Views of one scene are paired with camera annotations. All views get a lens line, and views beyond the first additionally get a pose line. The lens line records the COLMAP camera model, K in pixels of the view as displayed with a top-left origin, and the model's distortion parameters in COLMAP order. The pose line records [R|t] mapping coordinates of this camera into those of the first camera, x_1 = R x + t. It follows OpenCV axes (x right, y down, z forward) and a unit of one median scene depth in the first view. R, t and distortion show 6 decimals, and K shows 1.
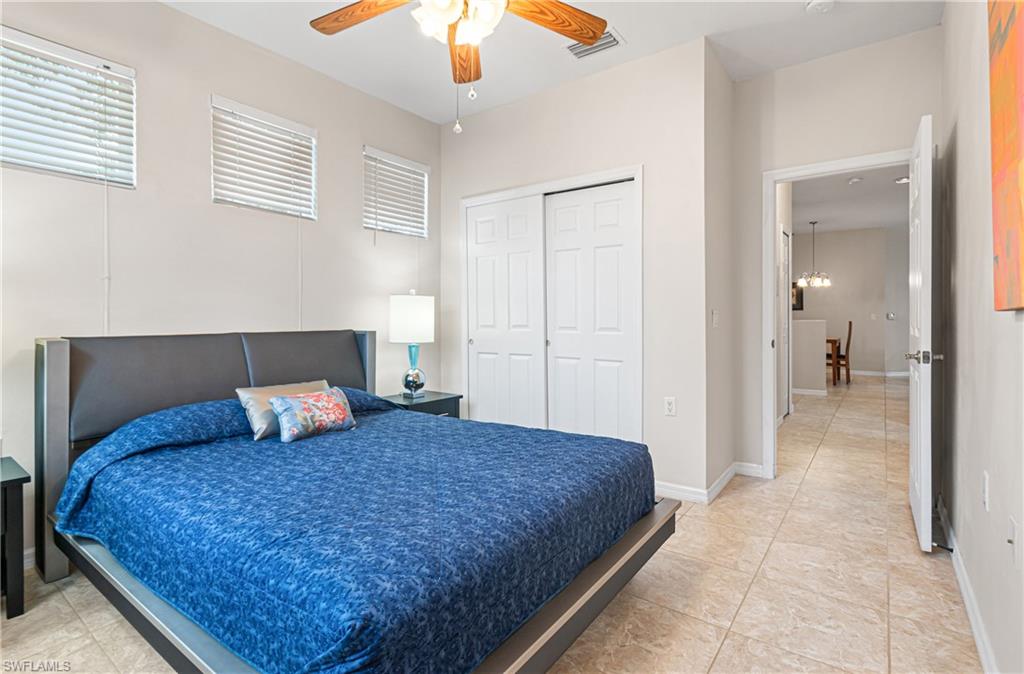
lens RADIAL K [[473.0, 0, 511.7], [0, 473.0, 325.8], [0, 0, 1]] dist [0.000482, 0.000153]
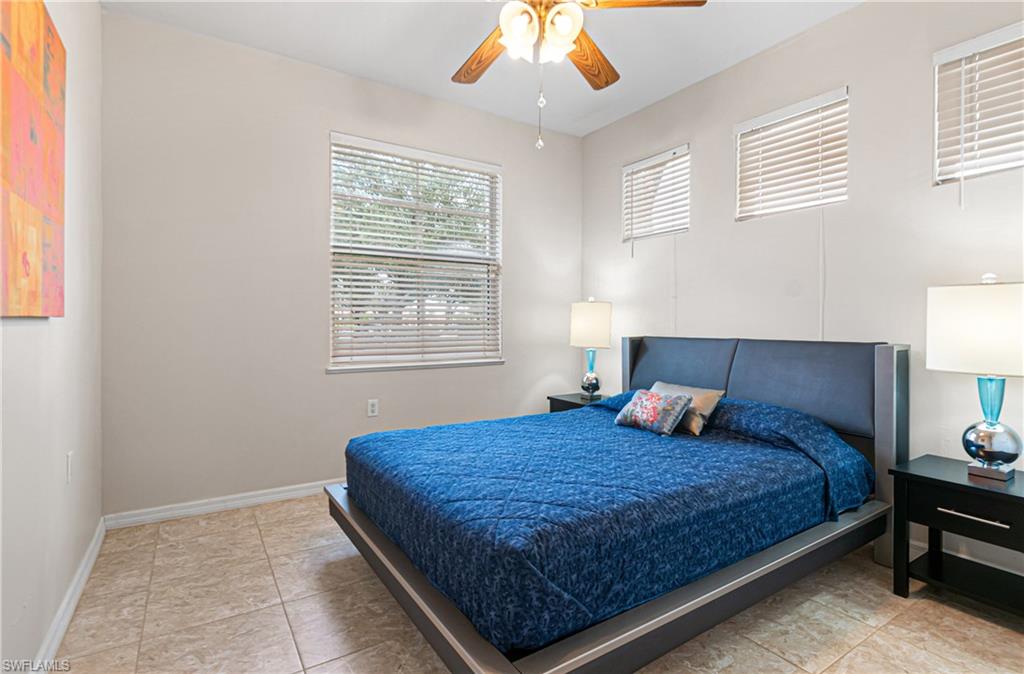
lens RADIAL K [[473.0, 0, 511.7], [0, 473.0, 325.8], [0, 0, 1]] dist [0.000482, 0.000153]
pose [[-0.303105, 0.001195, -0.952957, 0.726235], [-0.023933, 0.999674, 0.008866, -0.014955], [0.952657, 0.025495, -0.302977, 1.017955]]
